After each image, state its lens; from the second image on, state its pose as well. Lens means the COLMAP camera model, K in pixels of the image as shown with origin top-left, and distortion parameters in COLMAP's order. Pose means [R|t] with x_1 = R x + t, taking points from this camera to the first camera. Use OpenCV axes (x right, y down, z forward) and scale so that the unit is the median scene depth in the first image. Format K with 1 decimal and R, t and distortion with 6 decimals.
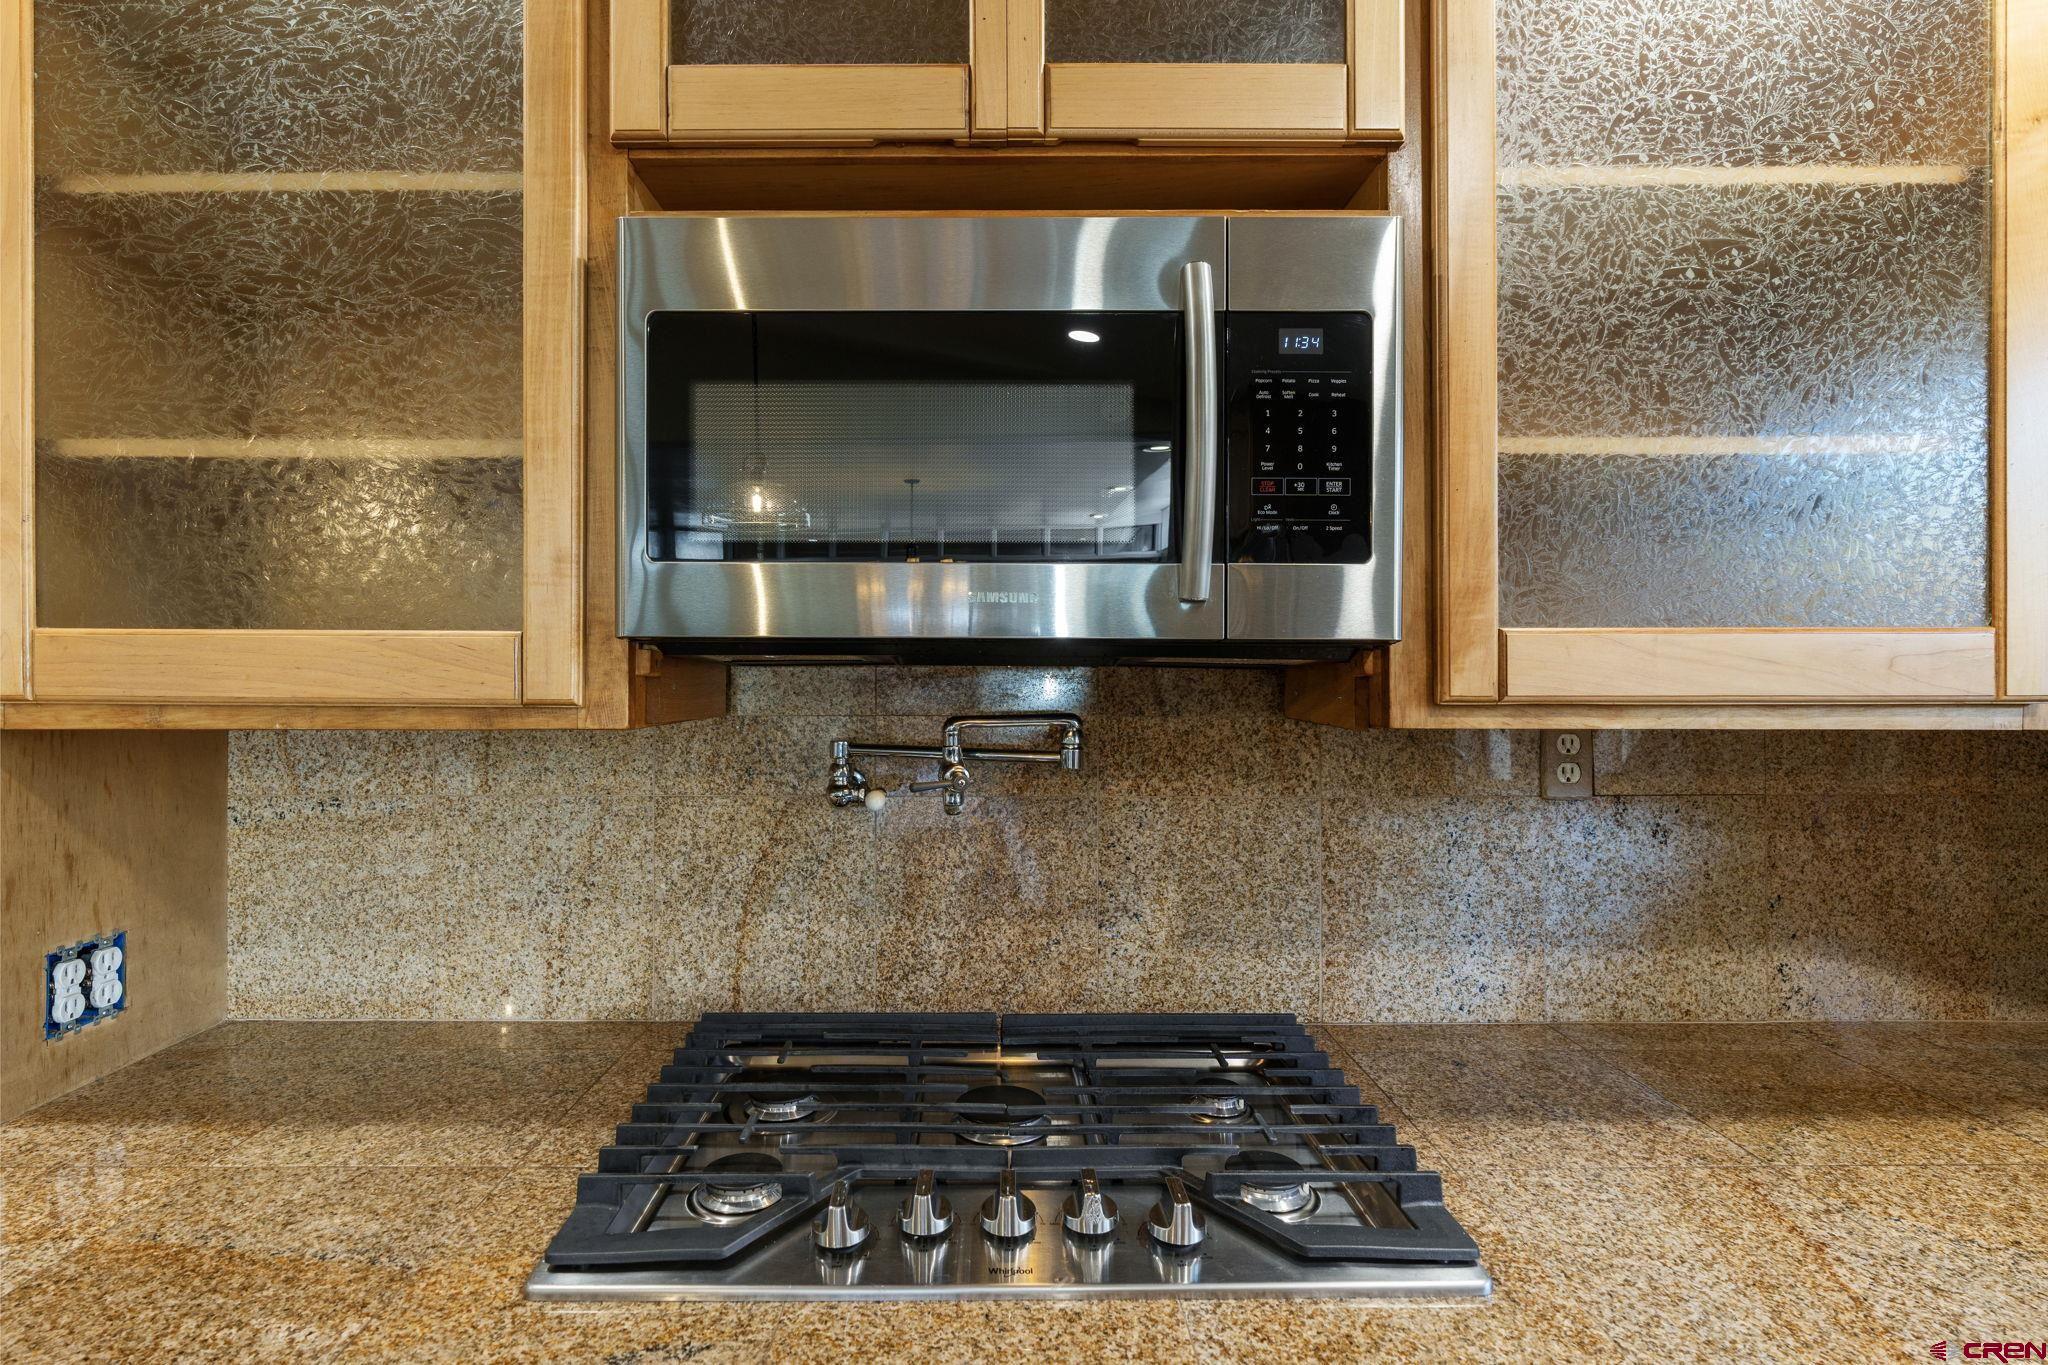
lens RADIAL K [[1037.1, 0, 1013.0], [0, 1037.1, 674.8], [0, 0, 1]] dist [-0.004234, 0.000023]
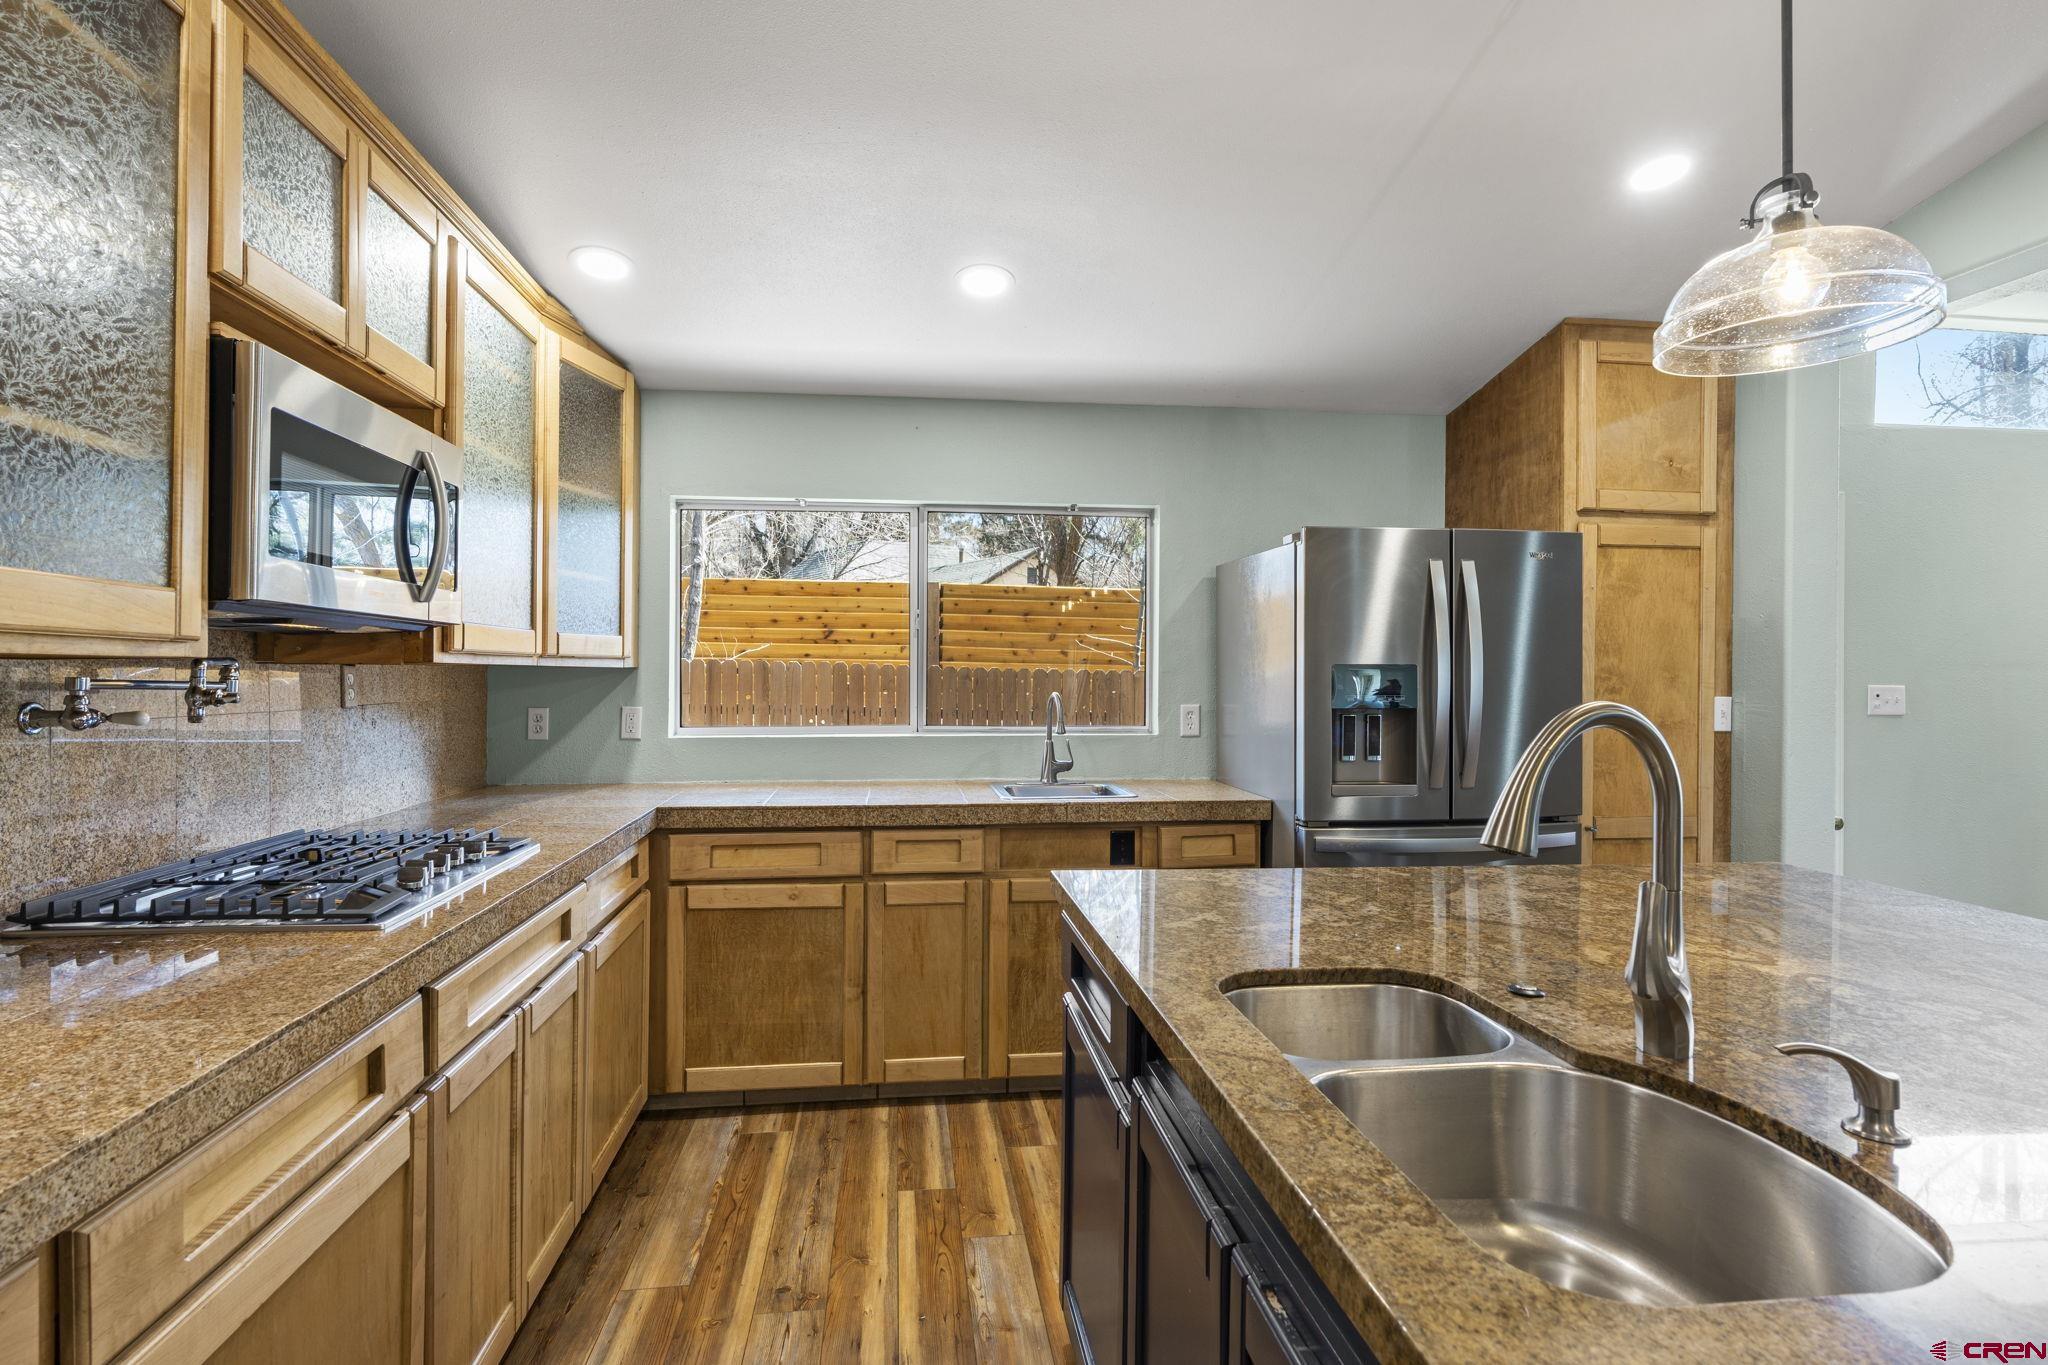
lens RADIAL K [[1037.1, 0, 1013.0], [0, 1037.1, 674.8], [0, 0, 1]] dist [-0.004234, 0.000023]
pose [[-0.124476, 0.000052, 0.992223, -1.522576], [-0.004209, 0.999991, -0.000580, 0.054769], [-0.992214, -0.004249, -0.124474, 0.014942]]
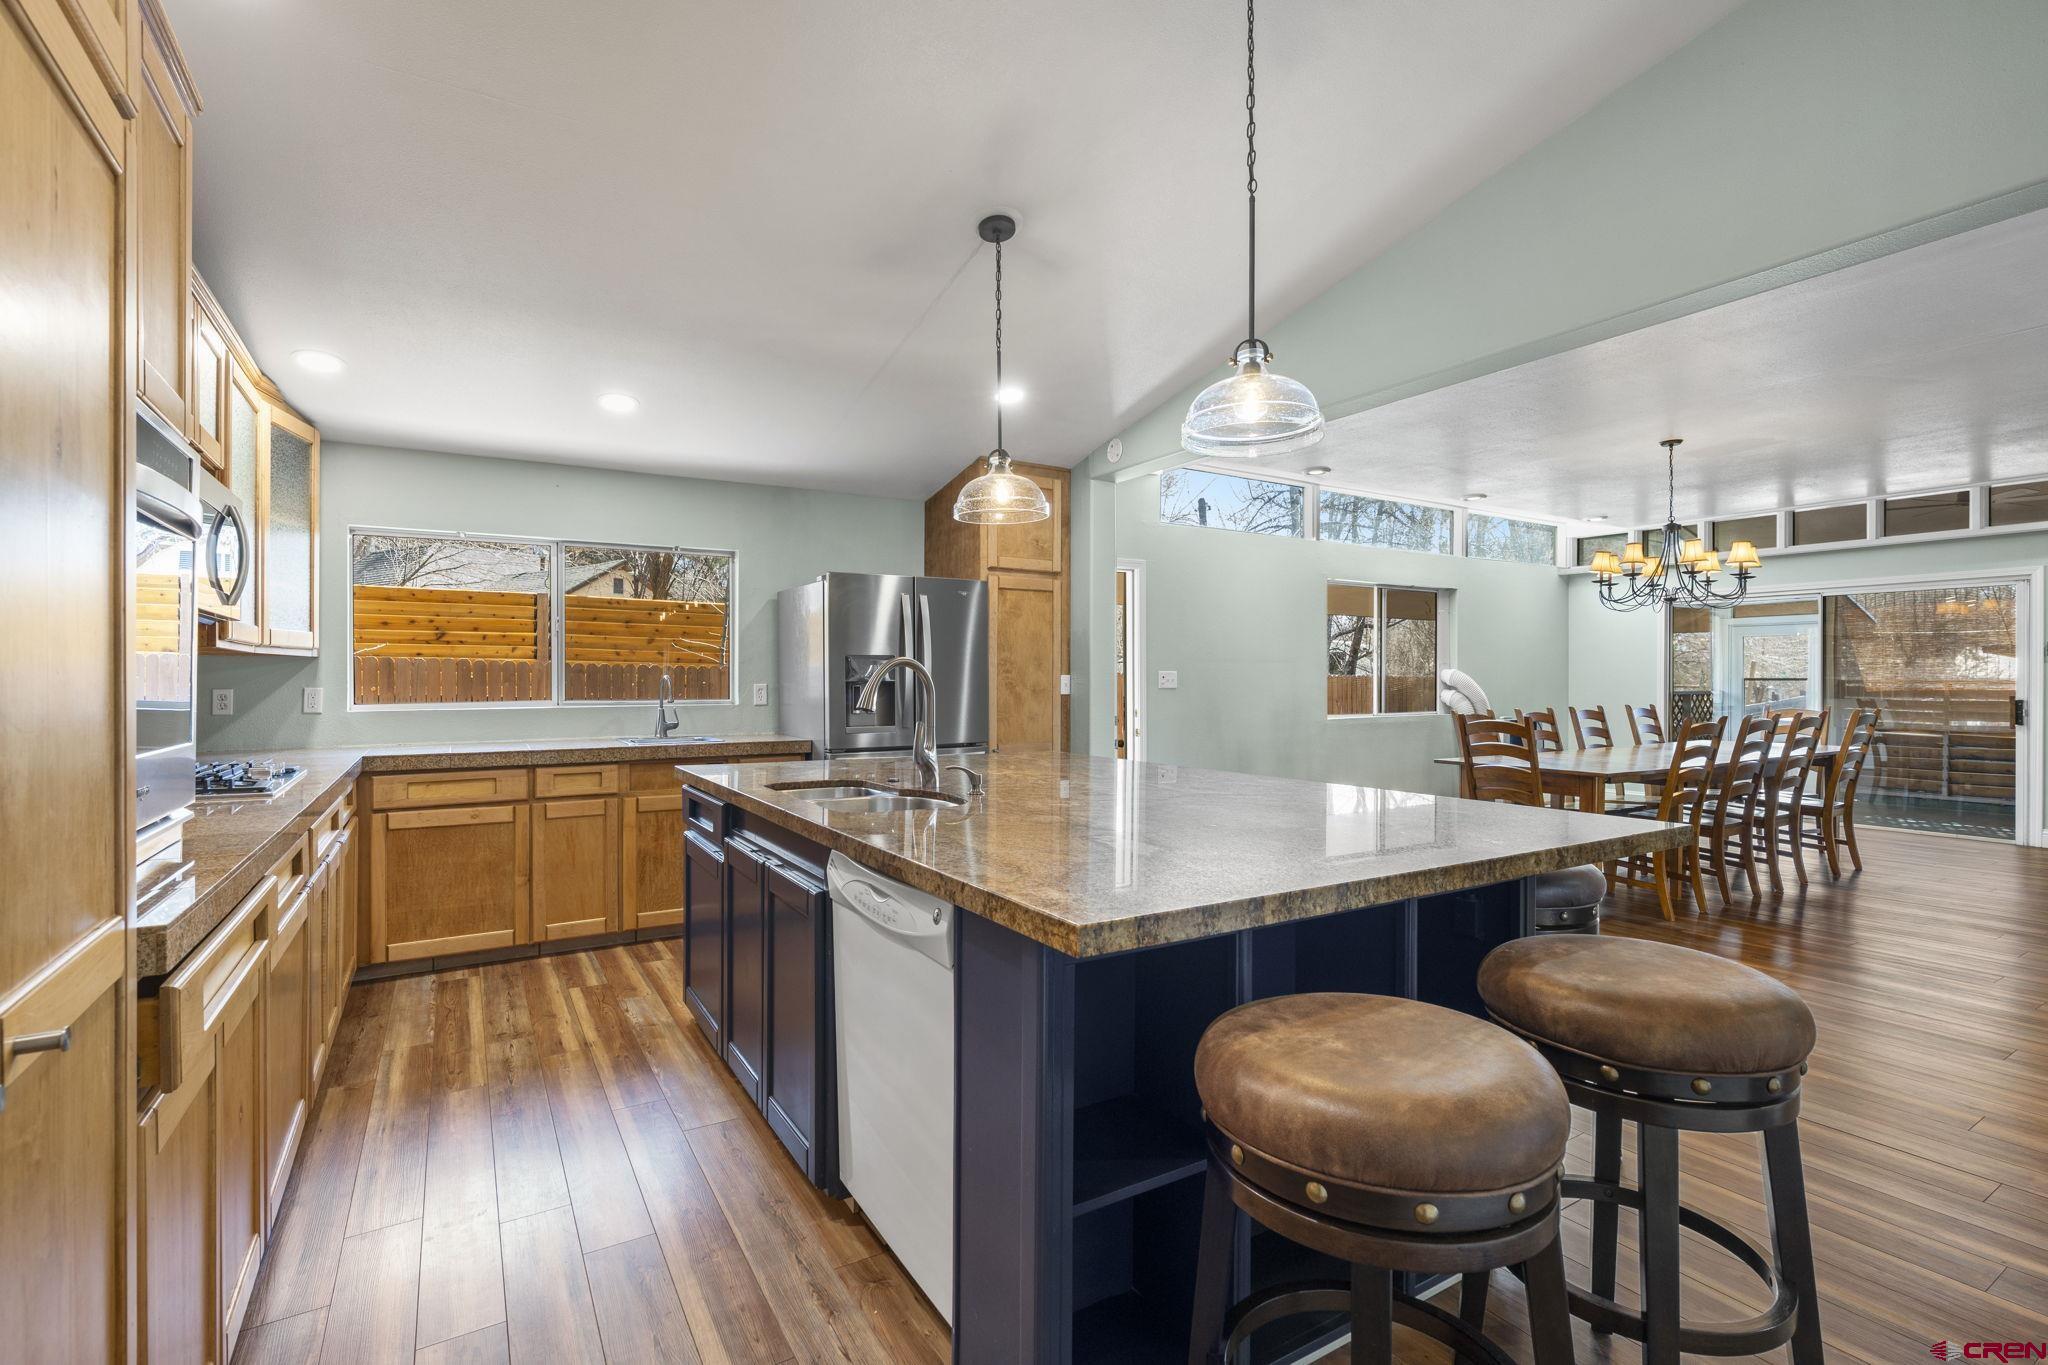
lens RADIAL K [[931.3, 0, 1019.4], [0, 931.3, 684.1], [0, 0, 1]] dist [-0.004495, -0.000206]
pose [[-0.526589, -0.001085, 0.850119, -2.591568], [0.003205, 0.999990, 0.003262, 0.125519], [-0.850114, 0.004442, -0.526580, 0.292931]]
